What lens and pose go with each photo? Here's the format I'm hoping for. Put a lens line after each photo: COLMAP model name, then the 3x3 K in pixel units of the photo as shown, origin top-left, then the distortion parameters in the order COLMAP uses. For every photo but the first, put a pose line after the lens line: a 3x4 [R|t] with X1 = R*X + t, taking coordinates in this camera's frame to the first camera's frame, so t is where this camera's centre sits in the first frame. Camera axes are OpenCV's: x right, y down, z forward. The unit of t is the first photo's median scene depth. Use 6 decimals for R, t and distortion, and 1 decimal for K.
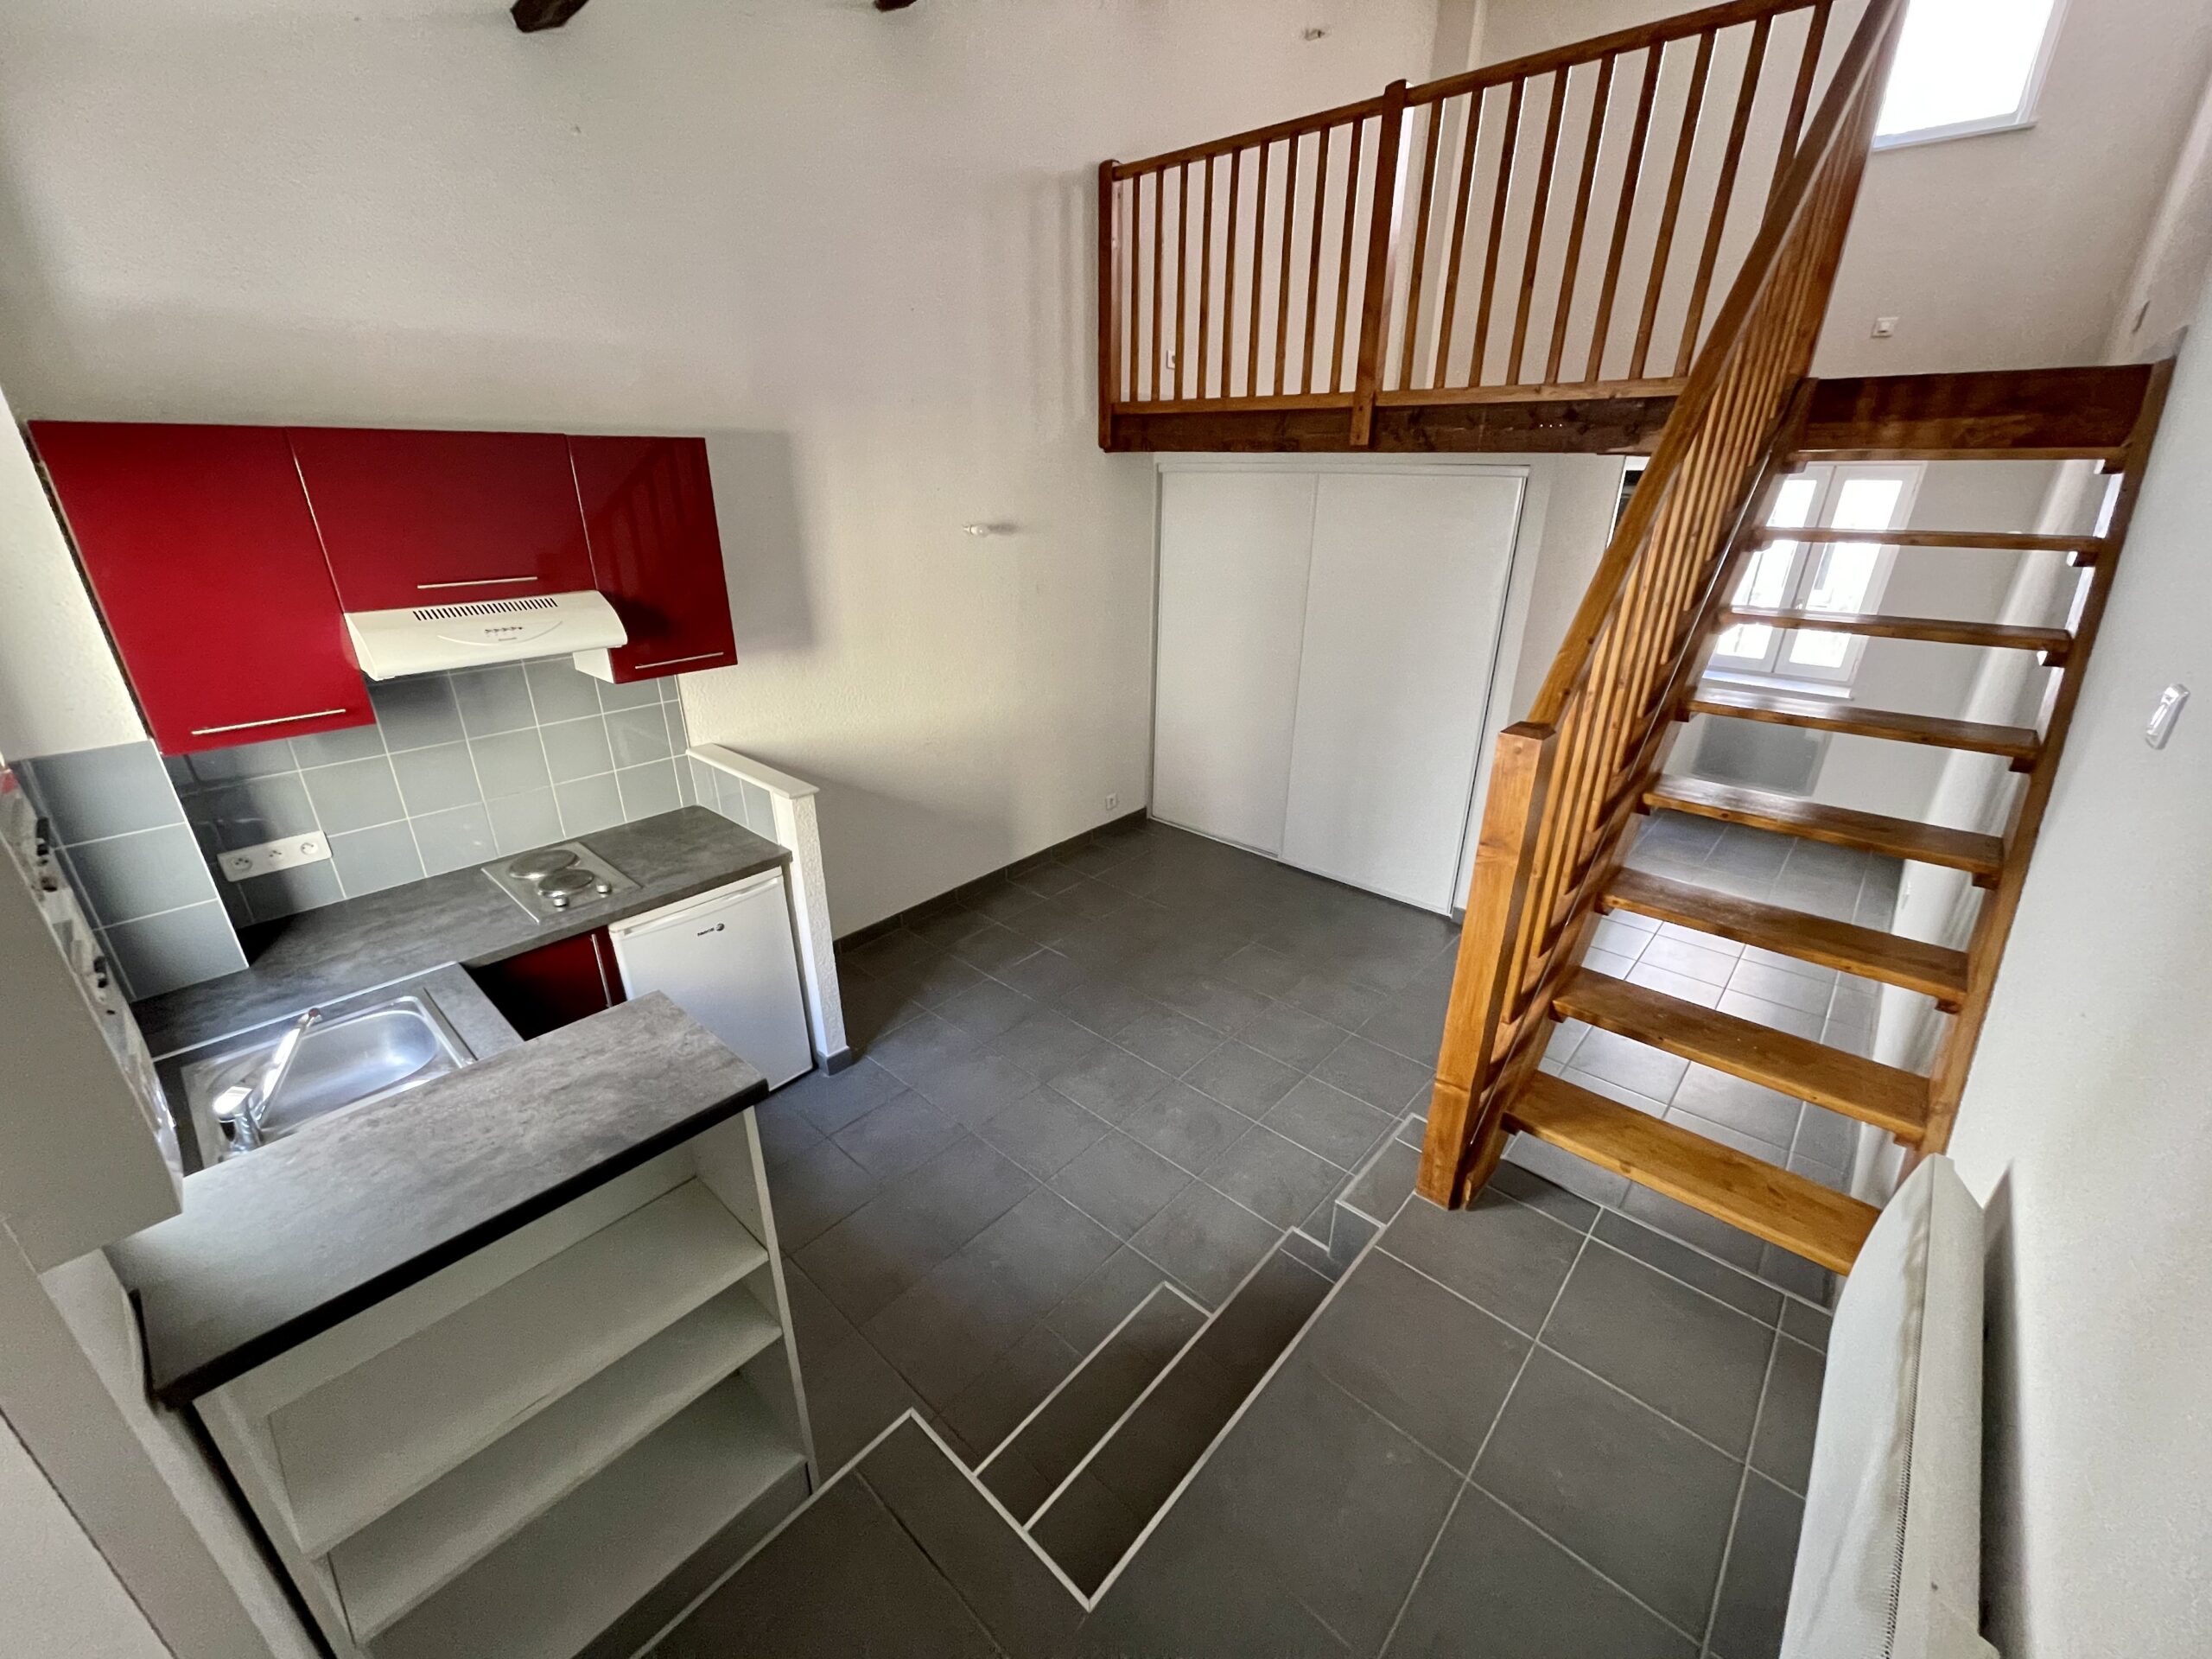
lens RADIAL K [[890.7, 0, 1091.6], [0, 890.7, 834.8], [0, 0, 1]] dist [-0.004405, -0.000432]
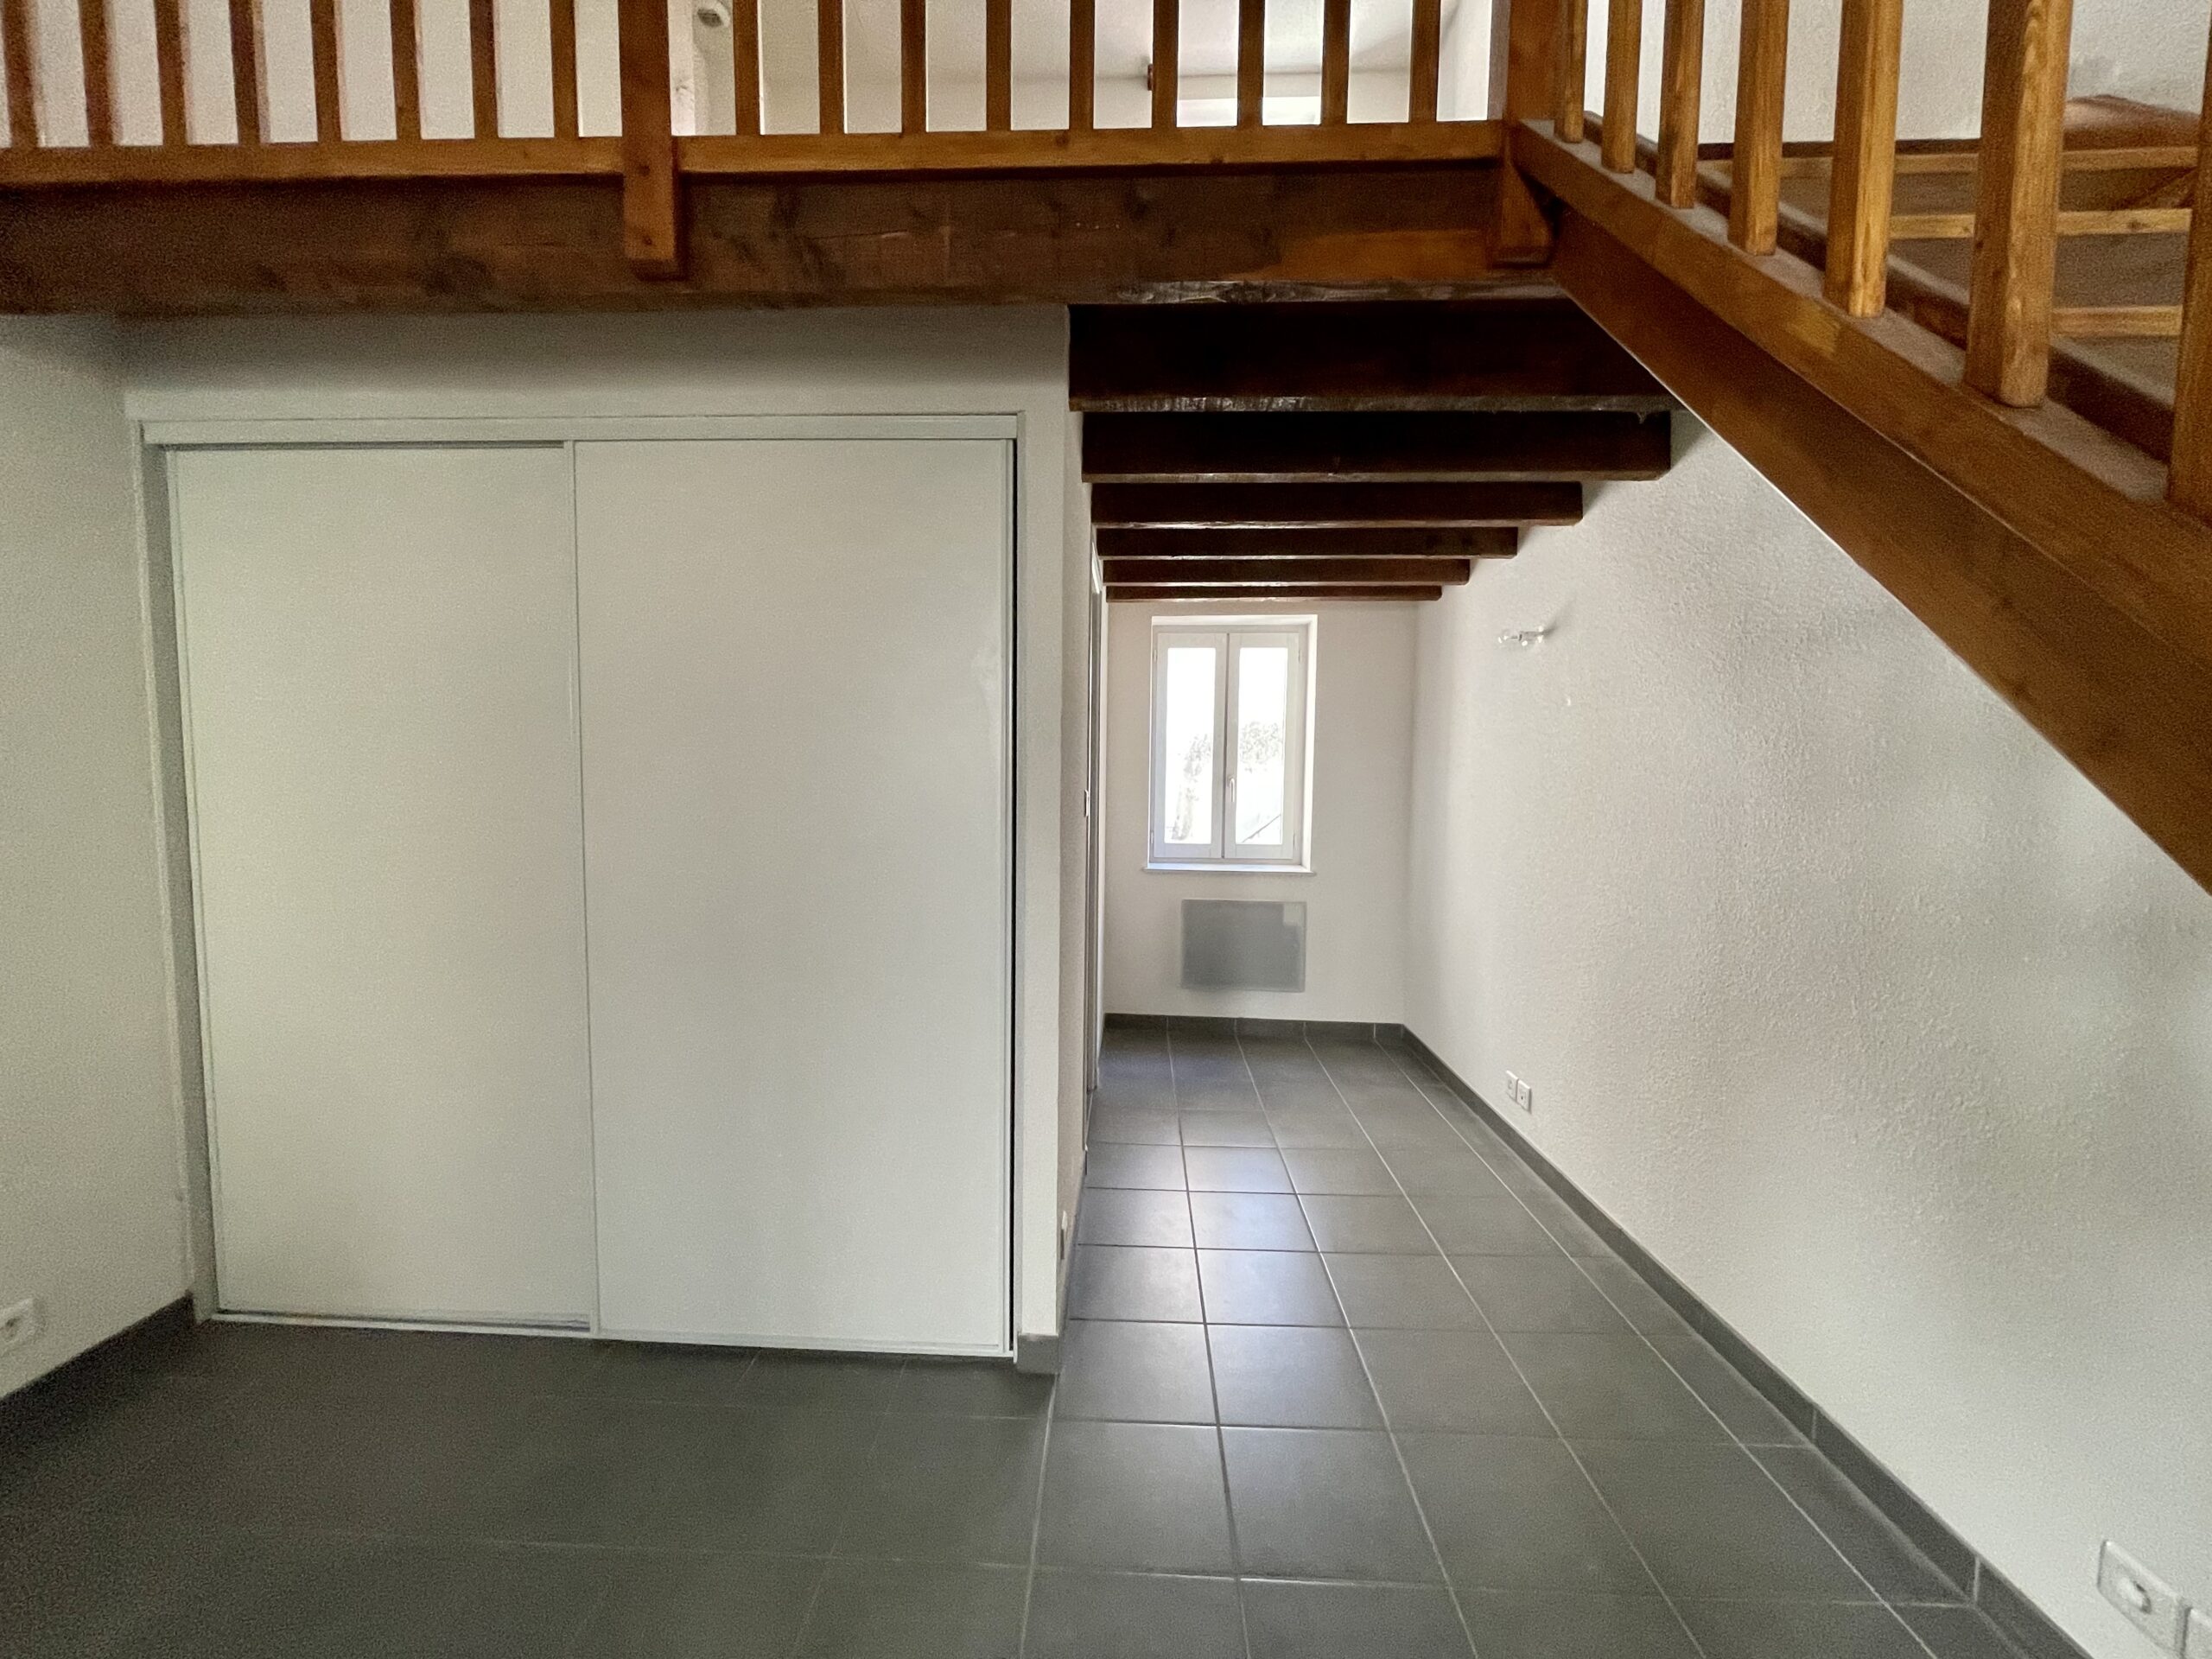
lens RADIAL K [[890.7, 0, 1082.1], [0, 890.7, 825.5], [0, 0, 1]] dist [-0.004405, -0.000432]
pose [[0.763414, -0.044536, 0.644372, 0.153643], [0.242070, 0.944637, -0.221502, -0.057526], [-0.598833, 0.325081, 0.731930, 0.573222]]
